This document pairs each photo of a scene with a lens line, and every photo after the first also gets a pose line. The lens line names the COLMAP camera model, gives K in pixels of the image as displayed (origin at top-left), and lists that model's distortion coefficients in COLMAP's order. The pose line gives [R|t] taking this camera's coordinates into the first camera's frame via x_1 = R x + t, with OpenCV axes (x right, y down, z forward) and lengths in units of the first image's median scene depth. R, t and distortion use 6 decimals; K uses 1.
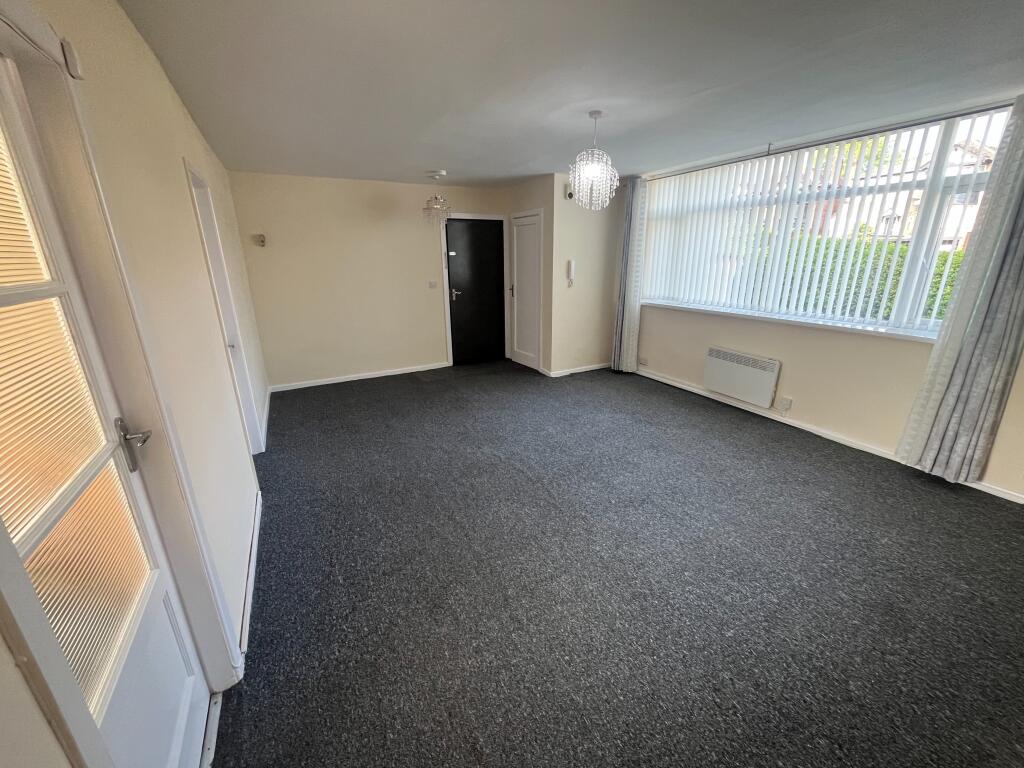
lens RADIAL K [[412.1, 0, 512.0], [0, 412.1, 384.0], [0, 0, 1]] dist [-0.004307, 0.000292]
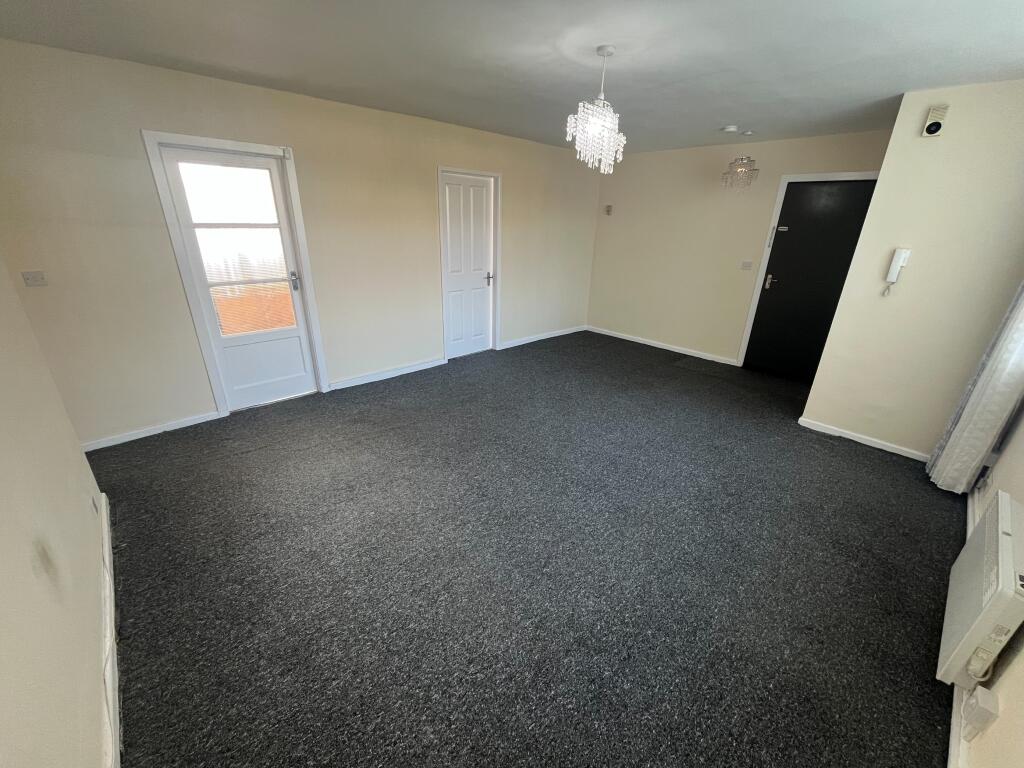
lens RADIAL K [[412.1, 0, 512.0], [0, 412.1, 384.0], [0, 0, 1]] dist [-0.004307, 0.000292]
pose [[0.266664, 0.377844, -0.886637, 0.624613], [-0.318032, 0.902917, 0.289131, -0.139609], [0.909806, 0.204878, 0.360942, 0.386726]]
